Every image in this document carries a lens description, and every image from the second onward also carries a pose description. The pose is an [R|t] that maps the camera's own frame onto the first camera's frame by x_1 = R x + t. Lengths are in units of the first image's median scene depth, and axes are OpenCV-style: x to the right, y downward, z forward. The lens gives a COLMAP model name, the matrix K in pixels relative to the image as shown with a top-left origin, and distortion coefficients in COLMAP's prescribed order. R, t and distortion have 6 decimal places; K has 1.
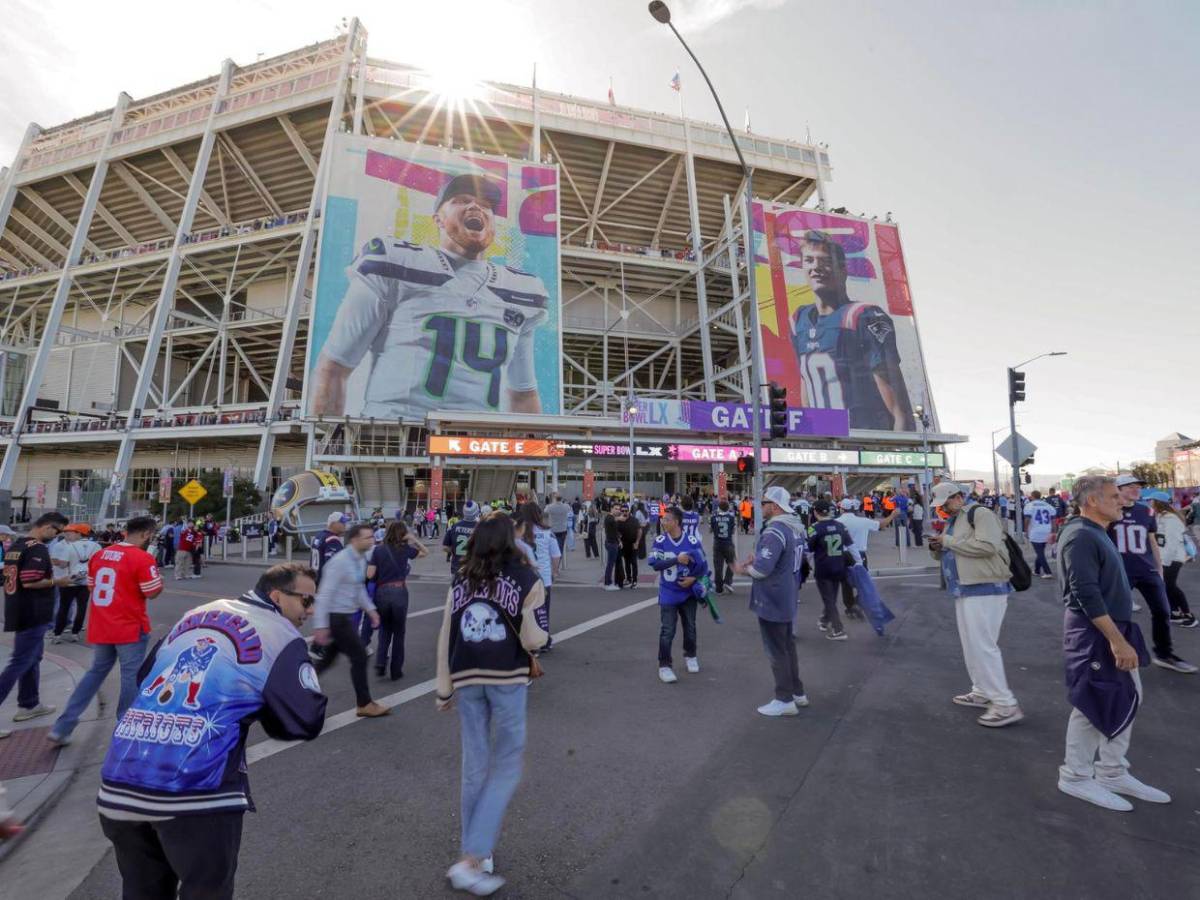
lens RADIAL K [[576.5, 0, 600.6], [0, 576.5, 442.3], [0, 0, 1]] dist [-0.047407, 0.018250]
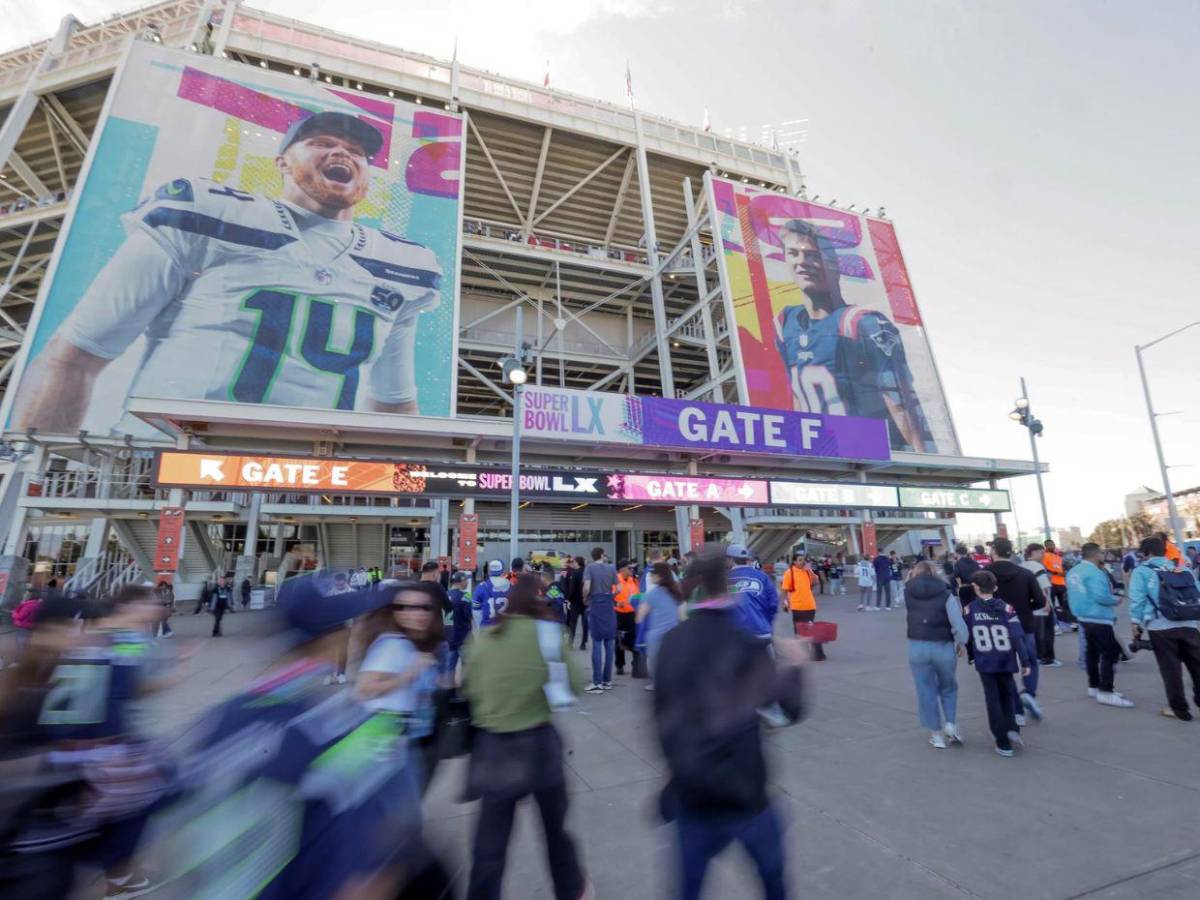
lens RADIAL K [[576.5, 0, 600.6], [0, 576.5, 442.3], [0, 0, 1]] dist [-0.047407, 0.018250]
pose [[0.997587, -0.001179, 0.069422, 0.048062], [0.009042, 0.993548, -0.113049, 0.027810], [-0.068841, 0.113404, 0.991161, 0.281221]]
